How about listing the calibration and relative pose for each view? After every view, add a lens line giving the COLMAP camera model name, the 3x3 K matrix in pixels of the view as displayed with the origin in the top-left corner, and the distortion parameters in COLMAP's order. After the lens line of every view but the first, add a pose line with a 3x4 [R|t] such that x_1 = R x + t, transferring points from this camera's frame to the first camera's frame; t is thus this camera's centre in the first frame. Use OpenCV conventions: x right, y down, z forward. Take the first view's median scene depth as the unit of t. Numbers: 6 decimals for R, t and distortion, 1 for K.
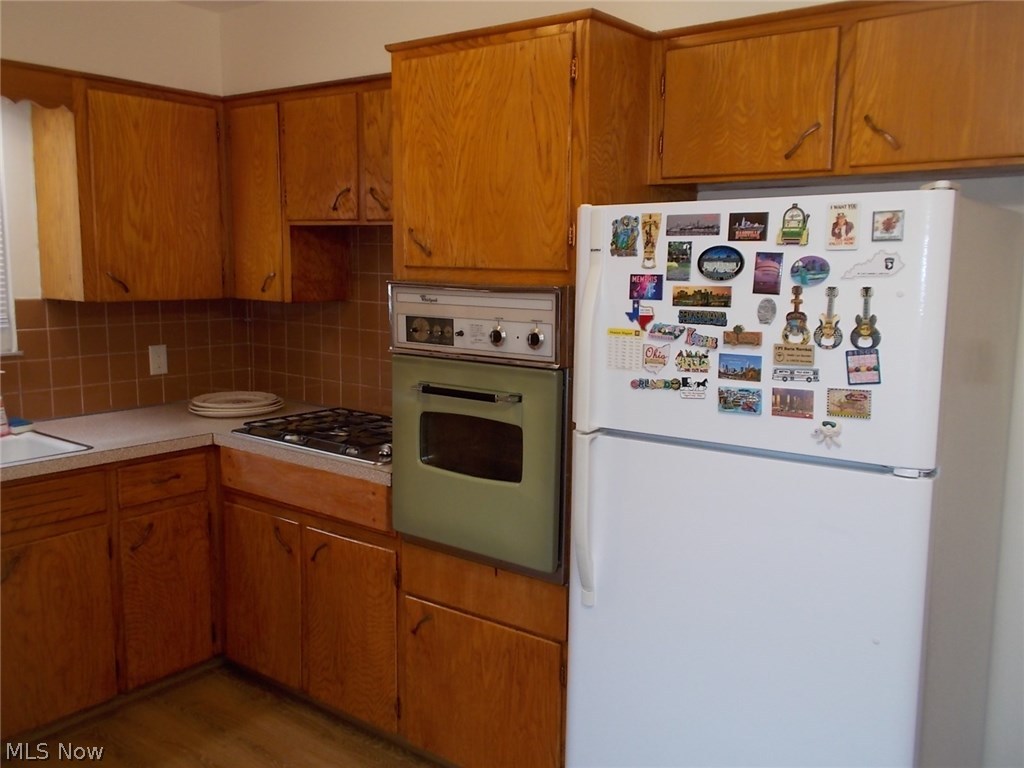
lens RADIAL K [[891.6, 0, 502.7], [0, 891.6, 385.7], [0, 0, 1]] dist [0.063206, -0.092308]
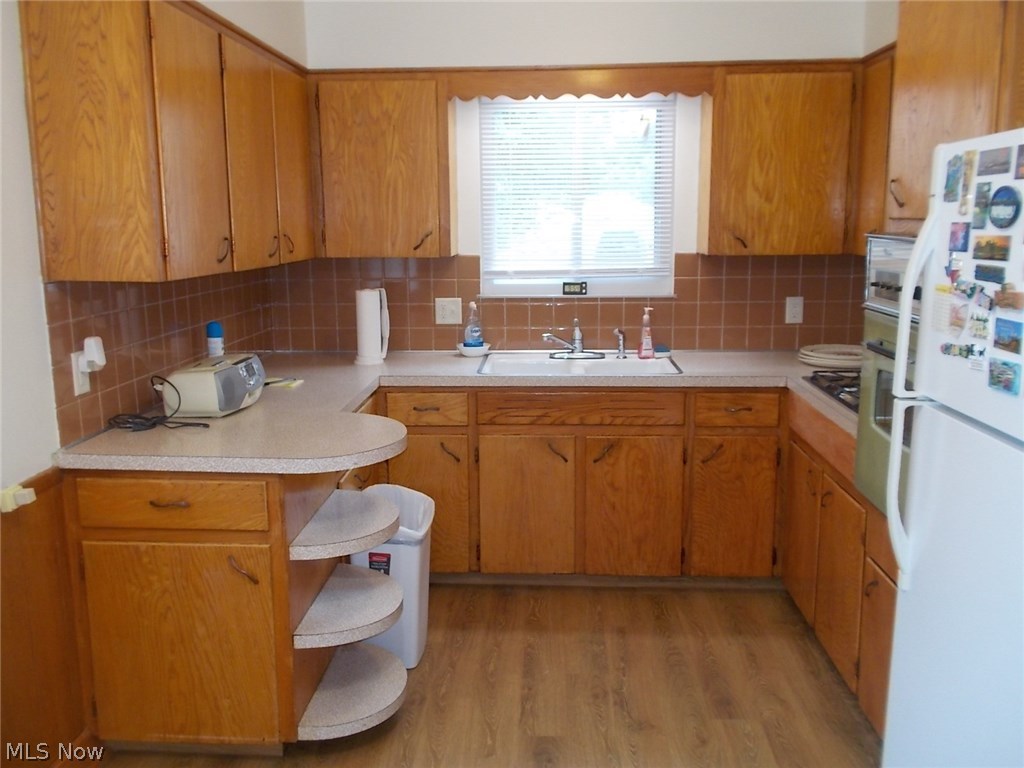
lens RADIAL K [[891.6, 0, 504.7], [0, 891.6, 385.2], [0, 0, 1]] dist [0.063206, -0.092308]
pose [[0.568325, 0.133289, -0.811936, 0.444432], [-0.101612, 0.990608, 0.091496, -0.002780], [0.816506, 0.030503, 0.576531, 0.101468]]
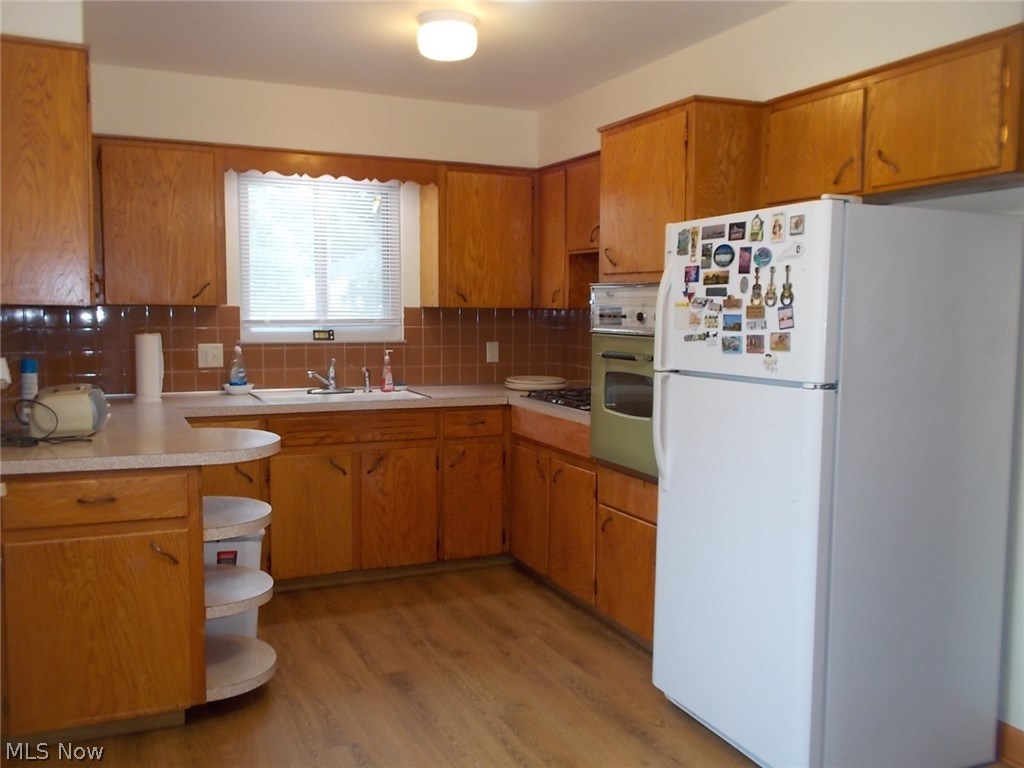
lens RADIAL K [[891.6, 0, 503.3], [0, 891.6, 384.8], [0, 0, 1]] dist [0.063206, -0.092308]
pose [[0.881679, 0.036208, -0.470459, 0.422366], [-0.063486, 0.997088, -0.042241, 0.114661], [0.467560, 0.067110, 0.881410, -0.343791]]
